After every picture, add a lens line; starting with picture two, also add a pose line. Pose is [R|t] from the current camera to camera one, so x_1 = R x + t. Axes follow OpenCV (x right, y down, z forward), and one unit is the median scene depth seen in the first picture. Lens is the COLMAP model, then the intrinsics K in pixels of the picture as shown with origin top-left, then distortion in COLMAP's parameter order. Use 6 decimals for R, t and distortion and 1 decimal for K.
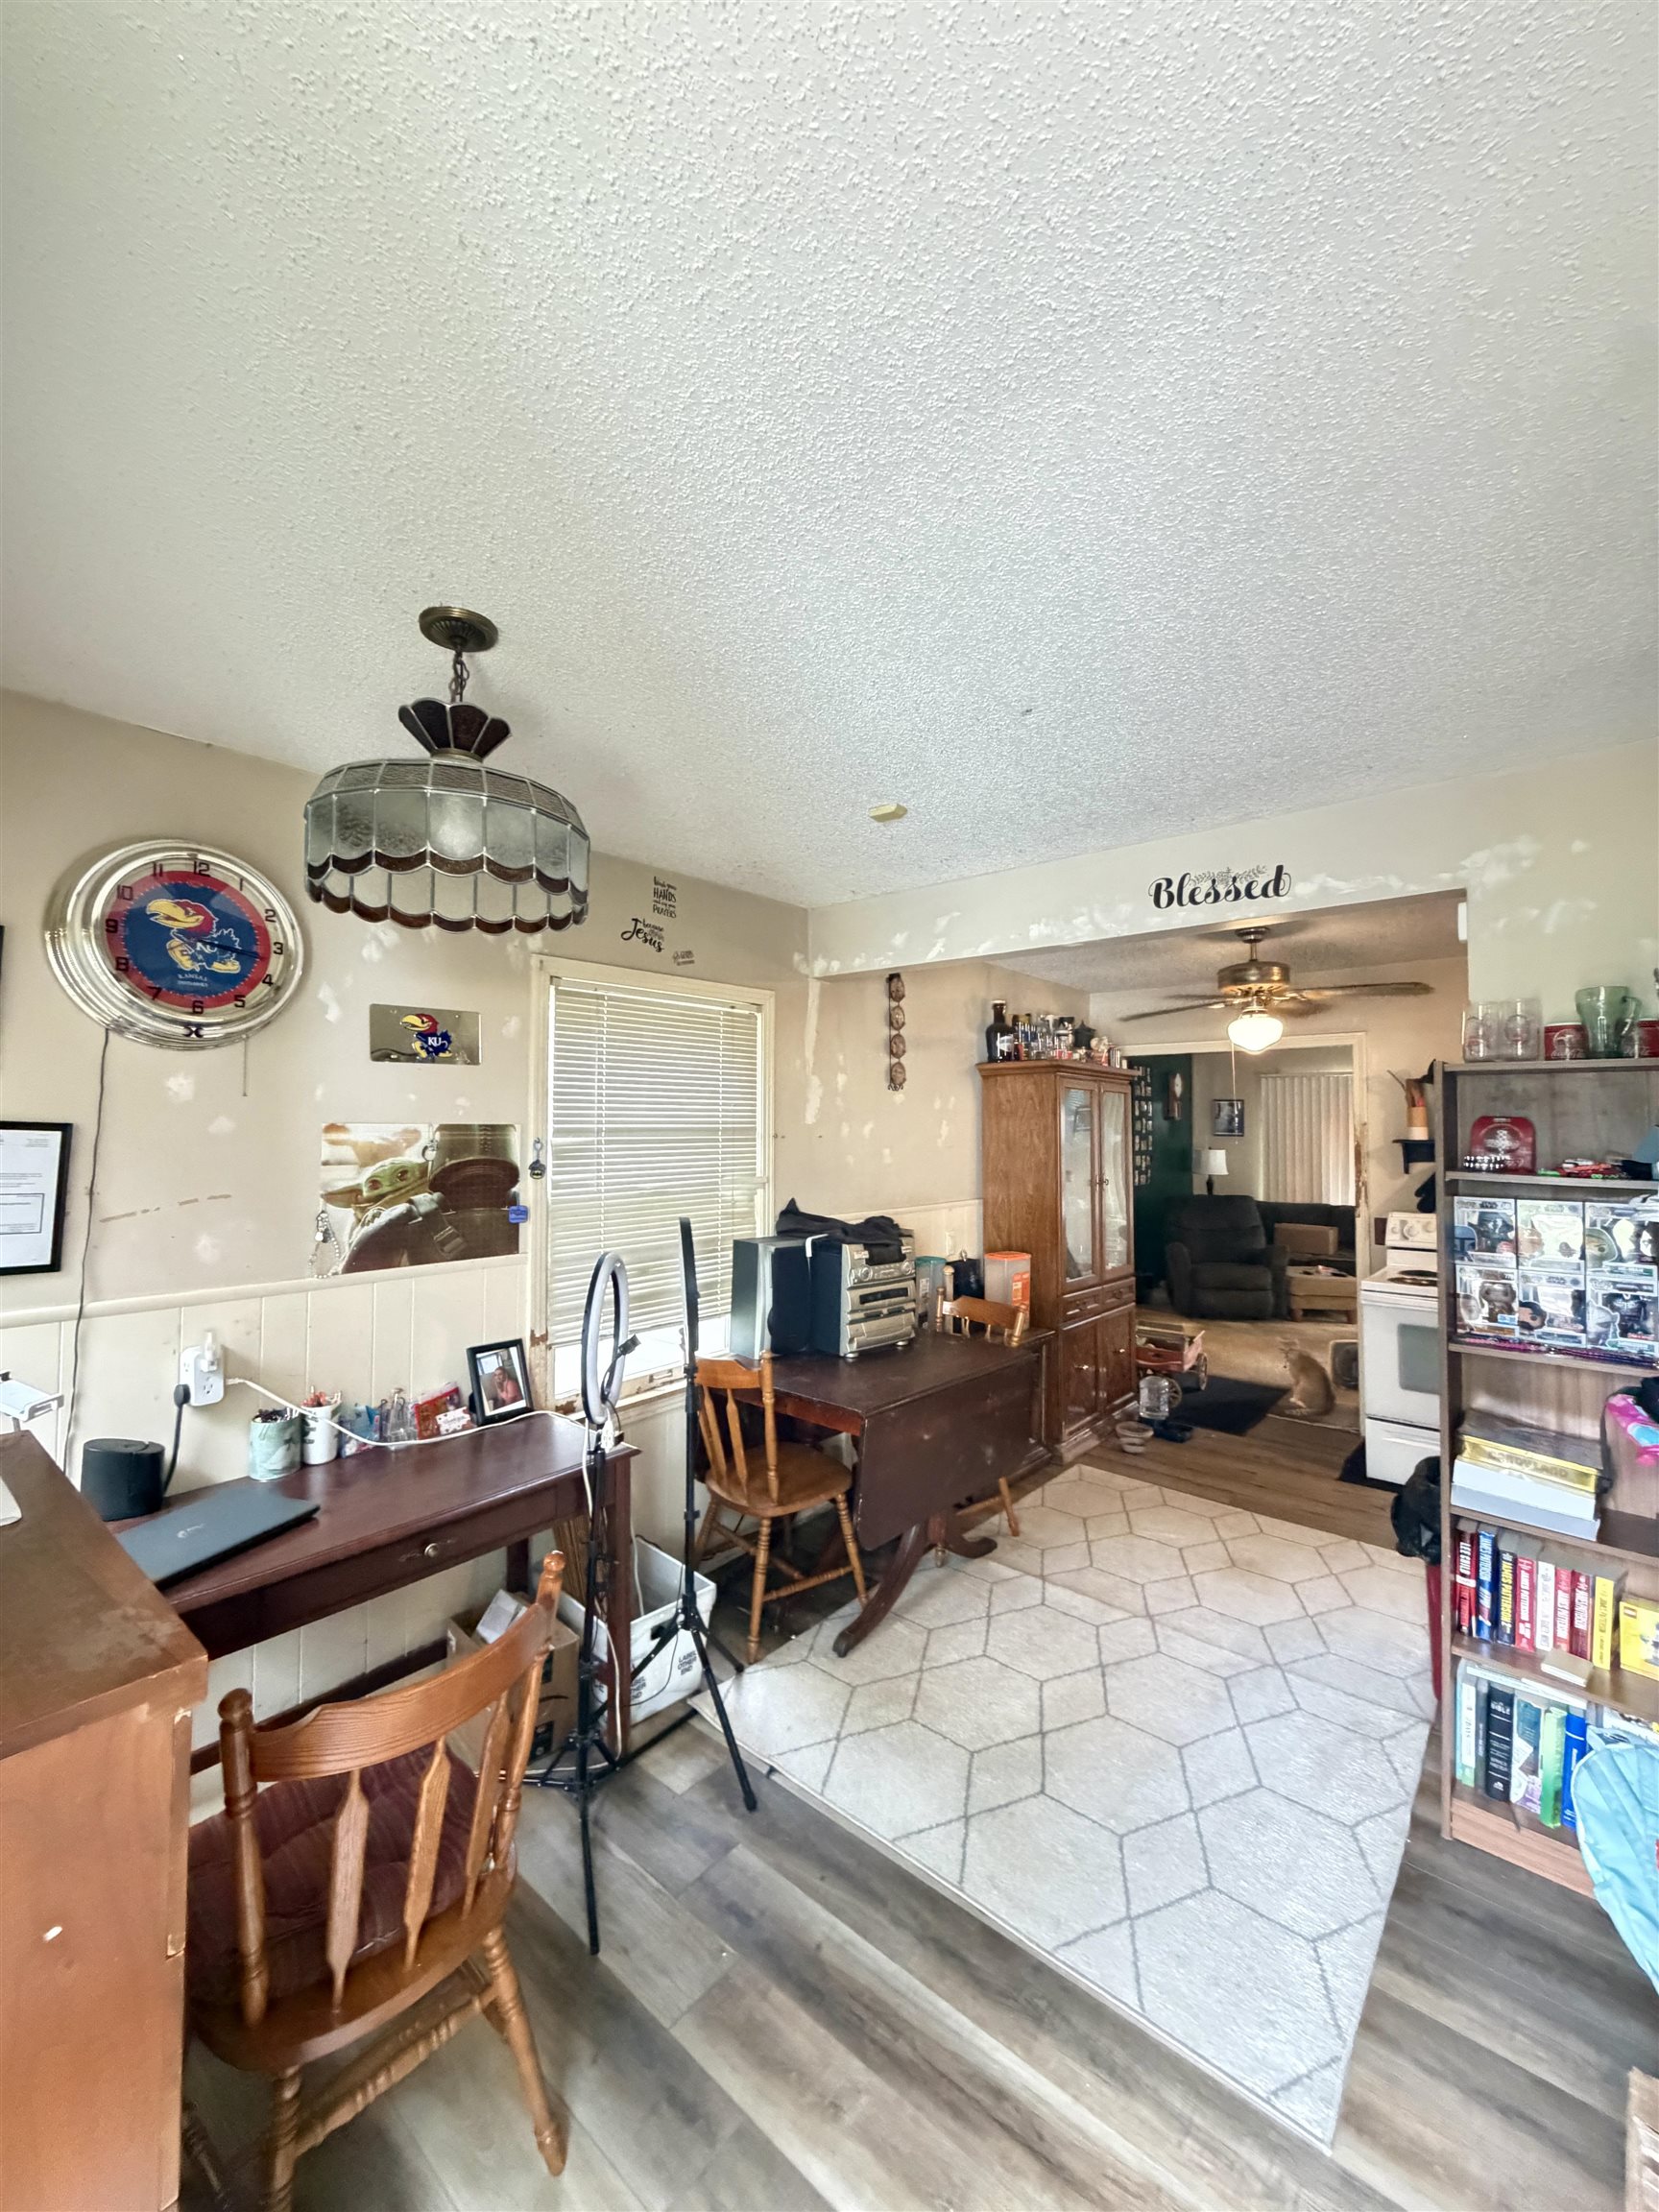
lens RADIAL K [[878.7, 0, 824.8], [0, 878.7, 1102.8], [0, 0, 1]] dist [-0.001399, -0.000548]
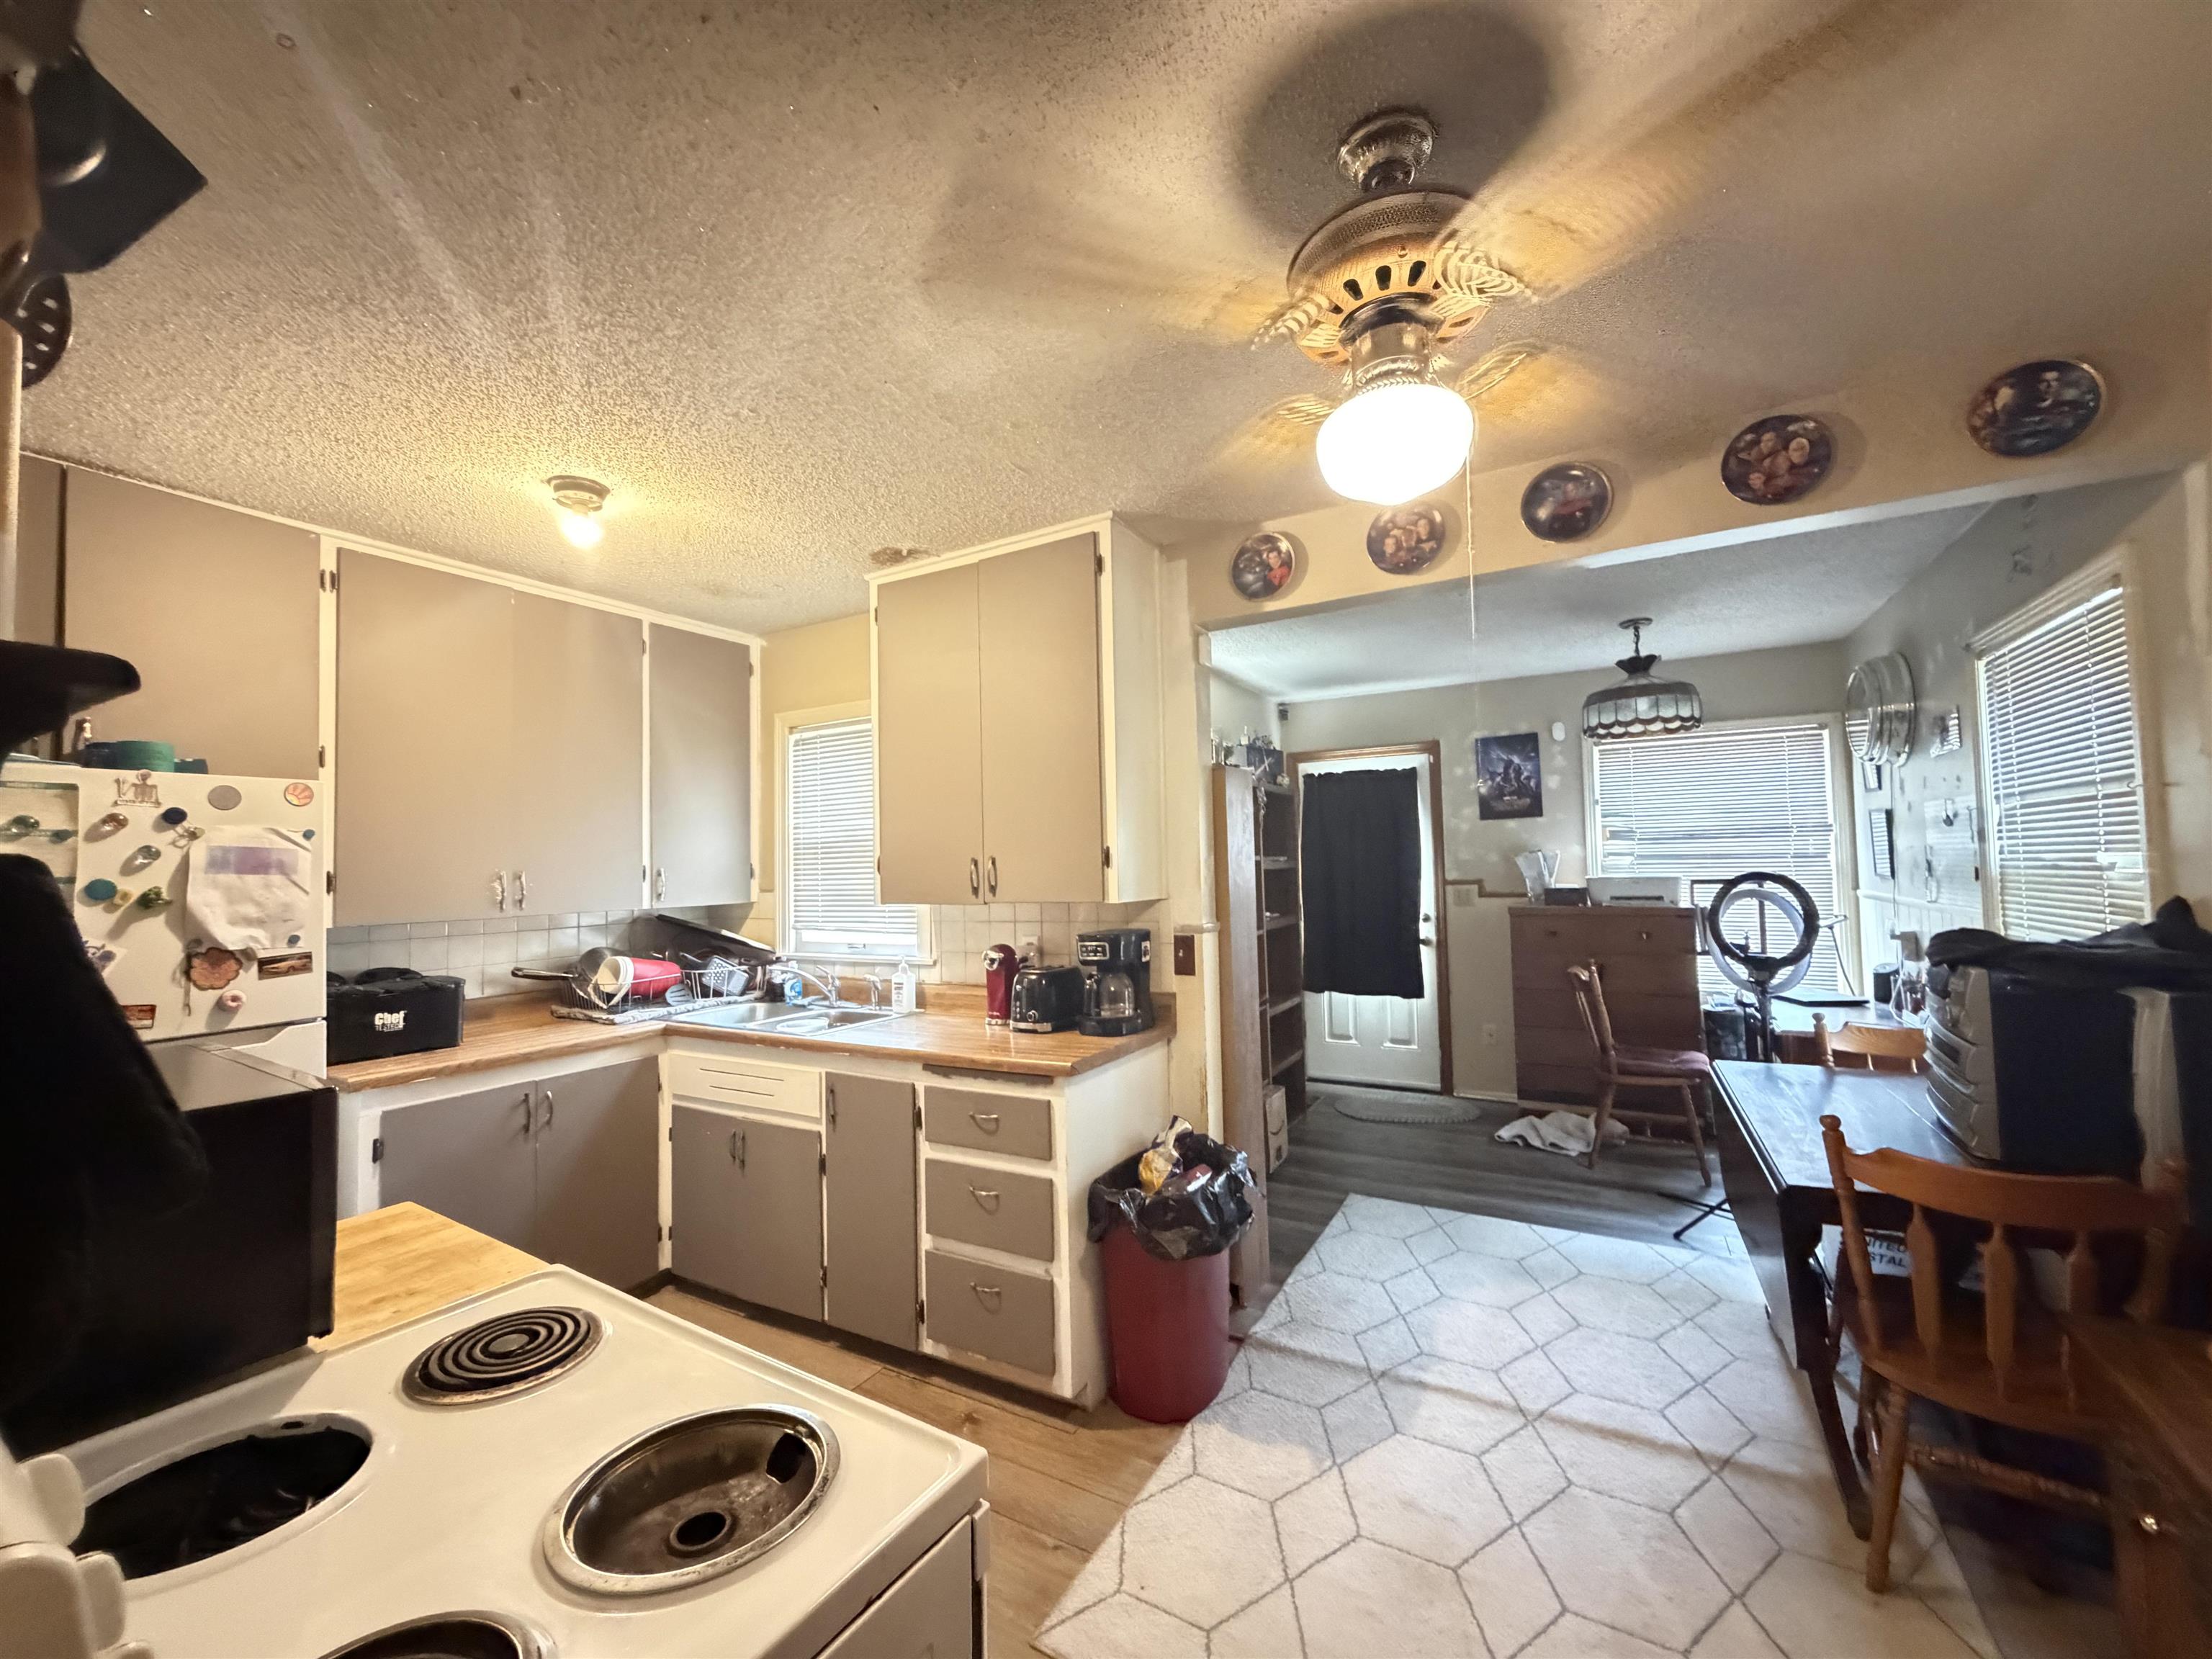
lens RADIAL K [[878.7, 0, 1103.1], [0, 878.7, 835.1], [0, 0, 1]] dist [-0.001399, -0.000548]
pose [[-0.979411, 0.011852, -0.201527, 0.774530], [0.024464, 0.997886, -0.060208, 0.093681], [0.200388, -0.063898, -0.977631, 1.494739]]
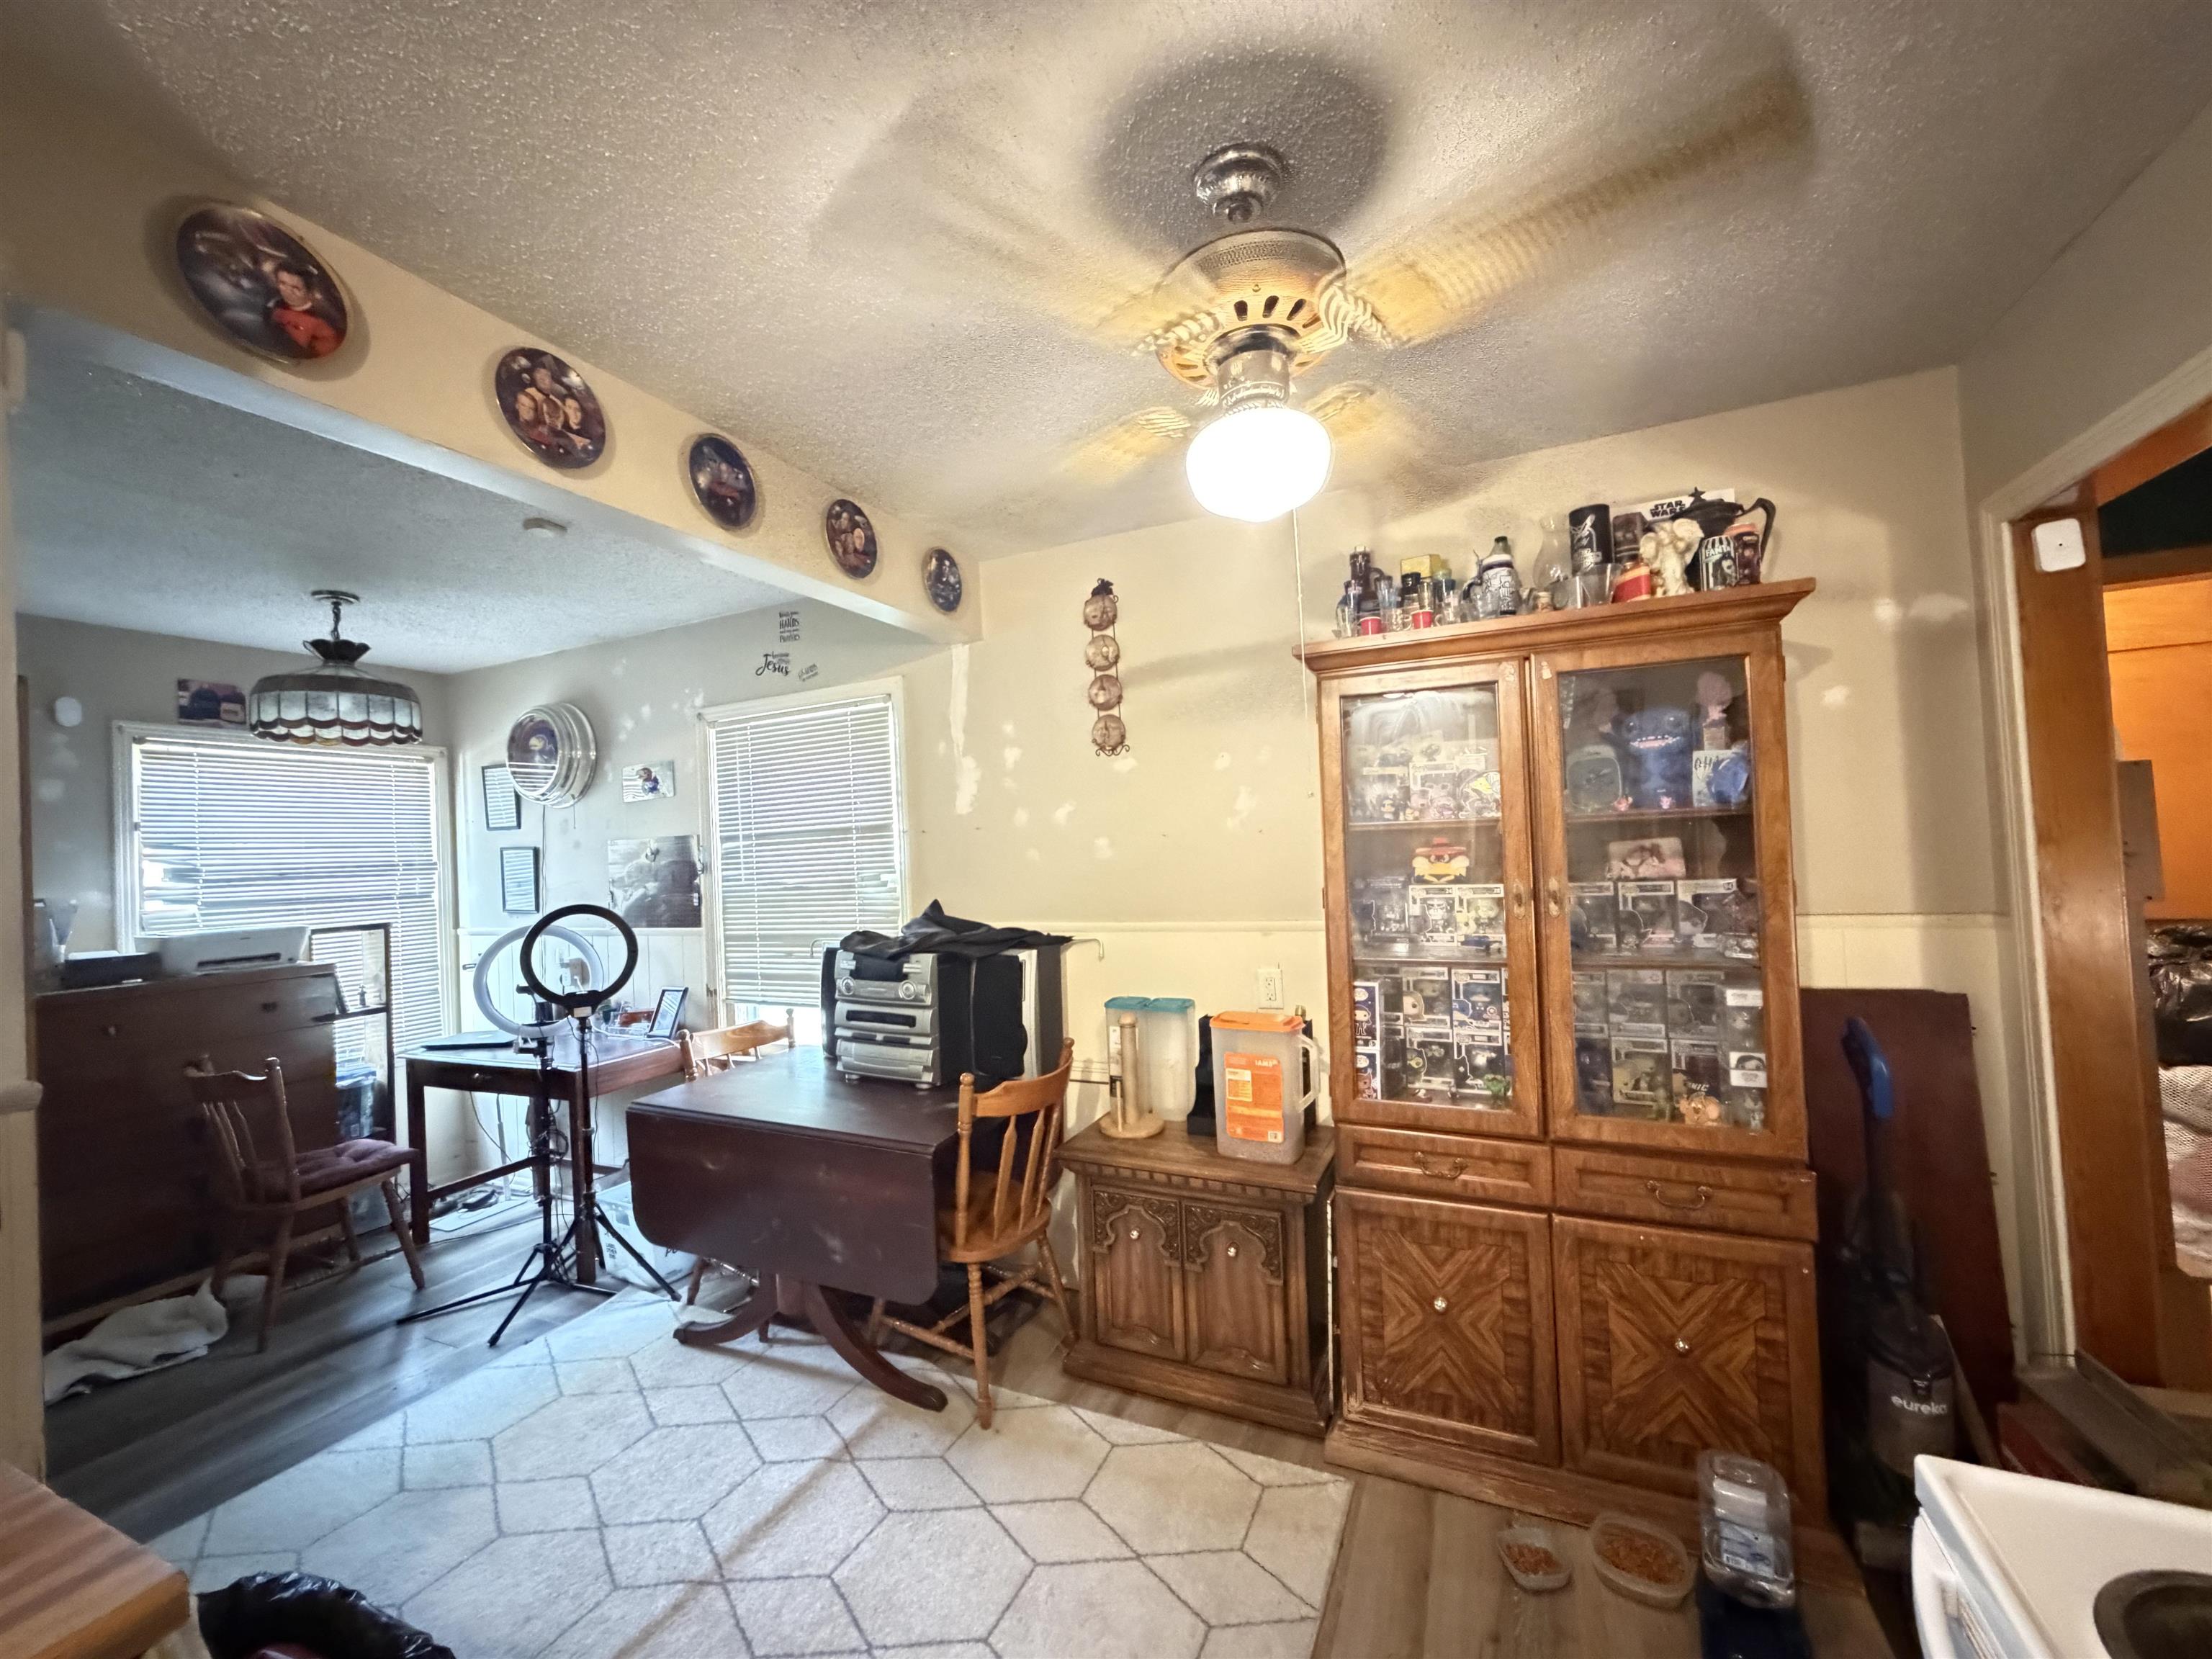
lens RADIAL K [[878.7, 0, 1102.6], [0, 878.7, 833.7], [0, 0, 1]] dist [-0.001399, -0.000548]
pose [[0.282746, -0.036324, -0.958507, 0.928497], [0.072788, 0.997214, -0.016320, 0.073712], [0.956429, -0.065153, 0.284603, 0.973734]]
